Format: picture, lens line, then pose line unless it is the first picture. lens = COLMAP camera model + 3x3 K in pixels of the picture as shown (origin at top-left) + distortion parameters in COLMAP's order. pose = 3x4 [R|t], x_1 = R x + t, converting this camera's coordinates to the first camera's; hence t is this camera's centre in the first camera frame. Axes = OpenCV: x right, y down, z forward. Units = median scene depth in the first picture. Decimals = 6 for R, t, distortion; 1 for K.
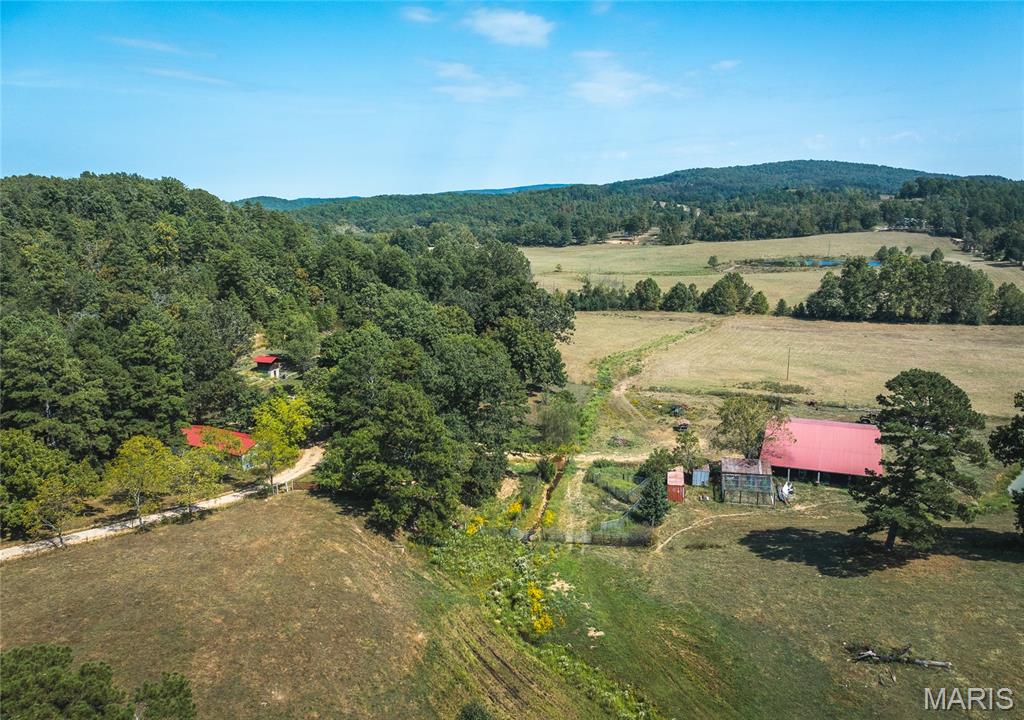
lens RADIAL K [[725.9, 0, 510.7], [0, 725.9, 359.3], [0, 0, 1]] dist [-0.031030, -0.002479]
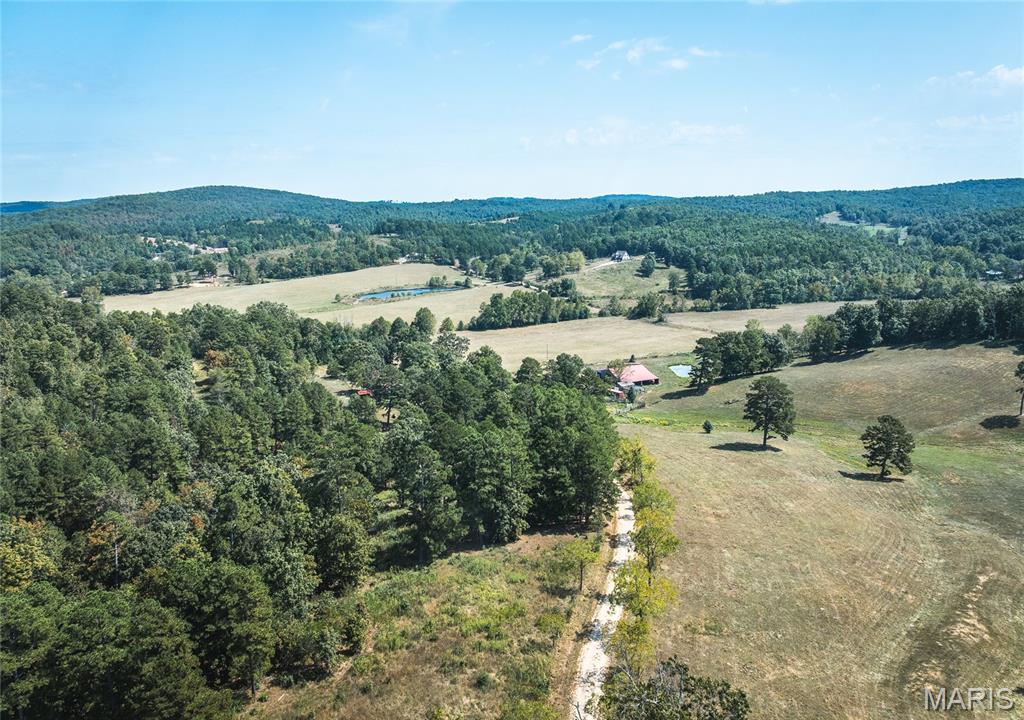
lens RADIAL K [[725.9, 0, 513.2], [0, 725.9, 359.5], [0, 0, 1]] dist [-0.031030, -0.002479]
pose [[0.690714, -0.149026, 0.707605, -0.385230], [0.163950, 0.985325, 0.047479, -0.028243], [-0.704297, 0.083218, 0.705011, -0.136158]]
